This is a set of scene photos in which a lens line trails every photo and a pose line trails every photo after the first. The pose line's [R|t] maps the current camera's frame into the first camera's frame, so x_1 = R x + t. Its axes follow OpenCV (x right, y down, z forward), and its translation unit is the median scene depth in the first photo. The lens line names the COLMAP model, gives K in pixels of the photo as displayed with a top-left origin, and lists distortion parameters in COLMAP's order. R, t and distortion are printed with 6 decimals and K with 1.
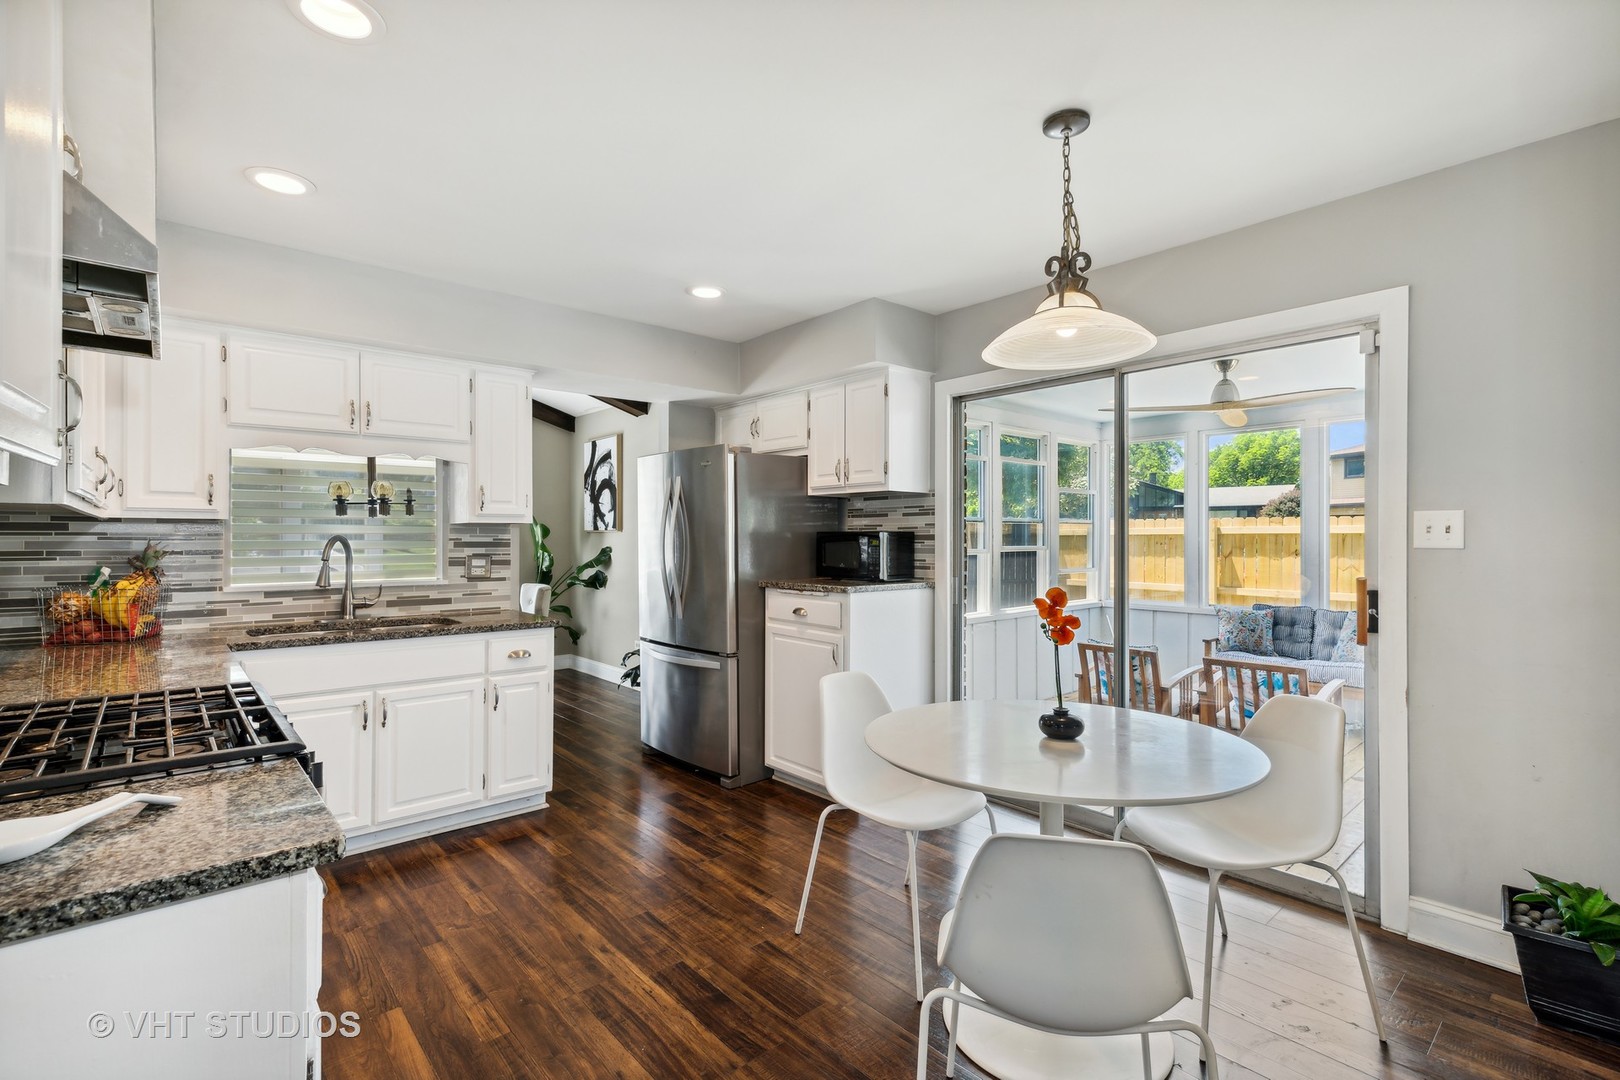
lens RADIAL K [[751.4, 0, 797.9], [0, 751.4, 529.1], [0, 0, 1]] dist [0.002640, 0.000384]
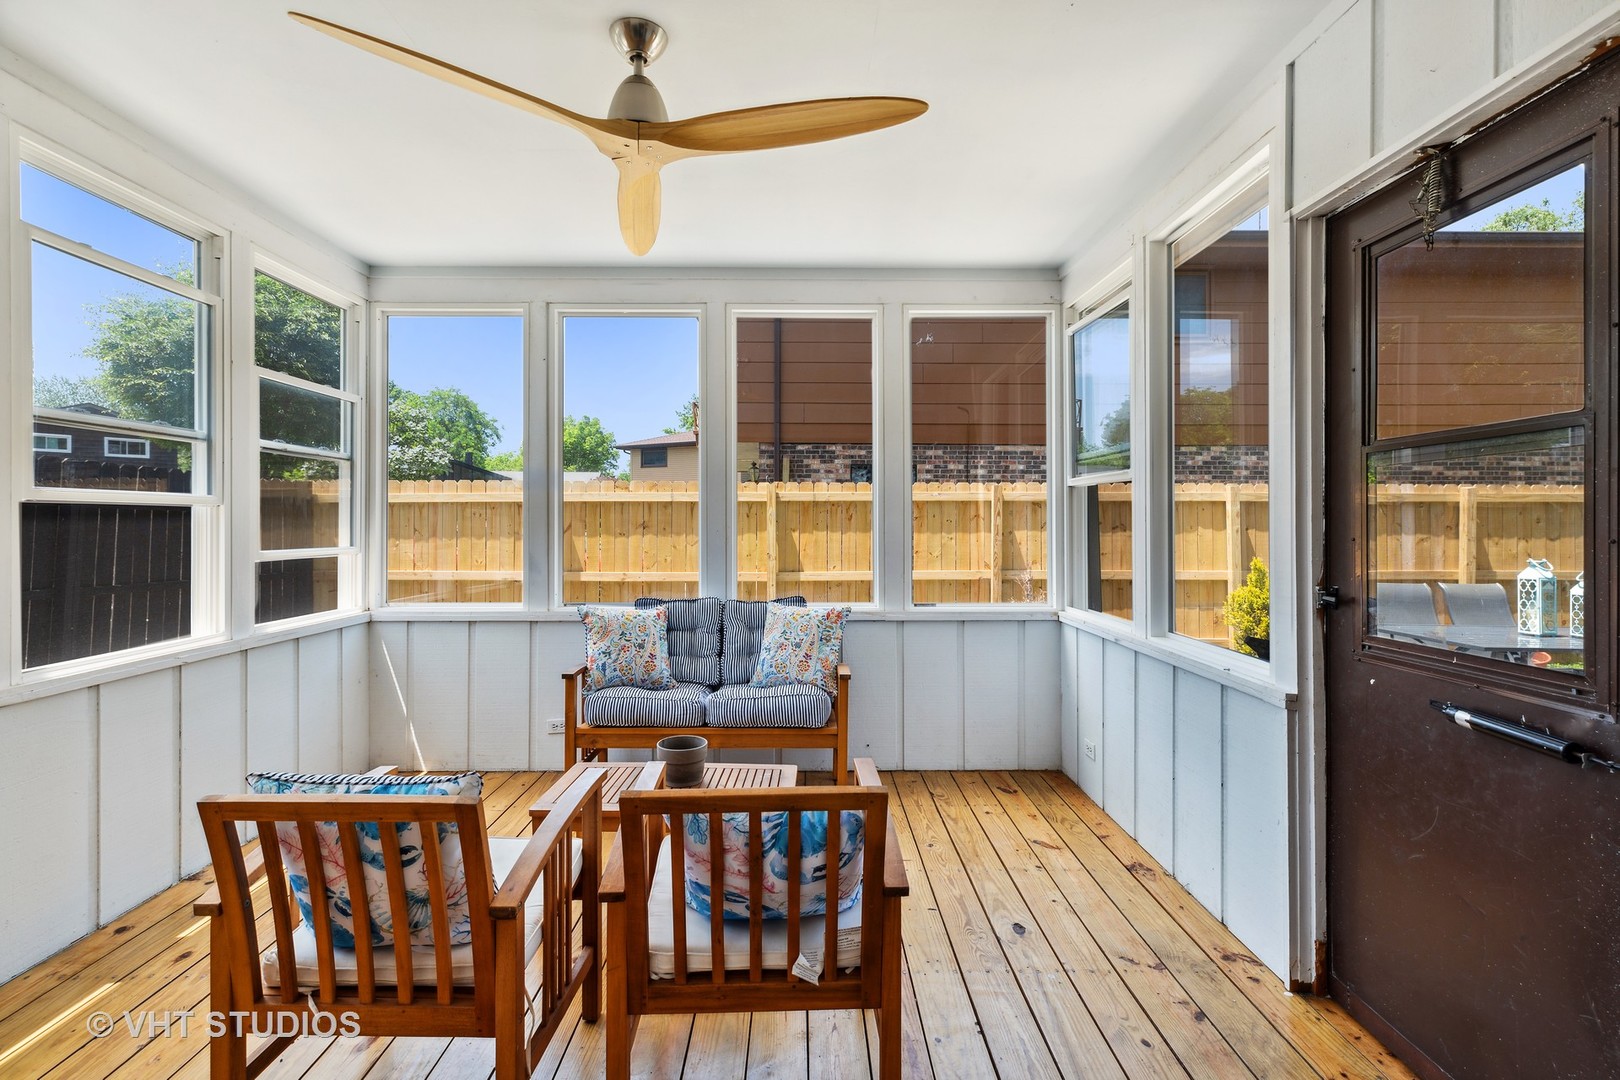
lens RADIAL K [[751.4, 0, 797.9], [0, 751.4, 529.1], [0, 0, 1]] dist [0.002640, 0.000384]
pose [[0.657187, -0.004681, 0.753713, 0.252827], [-0.007137, 0.999897, 0.012433, 0.037946], [-0.753694, -0.013550, 0.657086, 0.534352]]
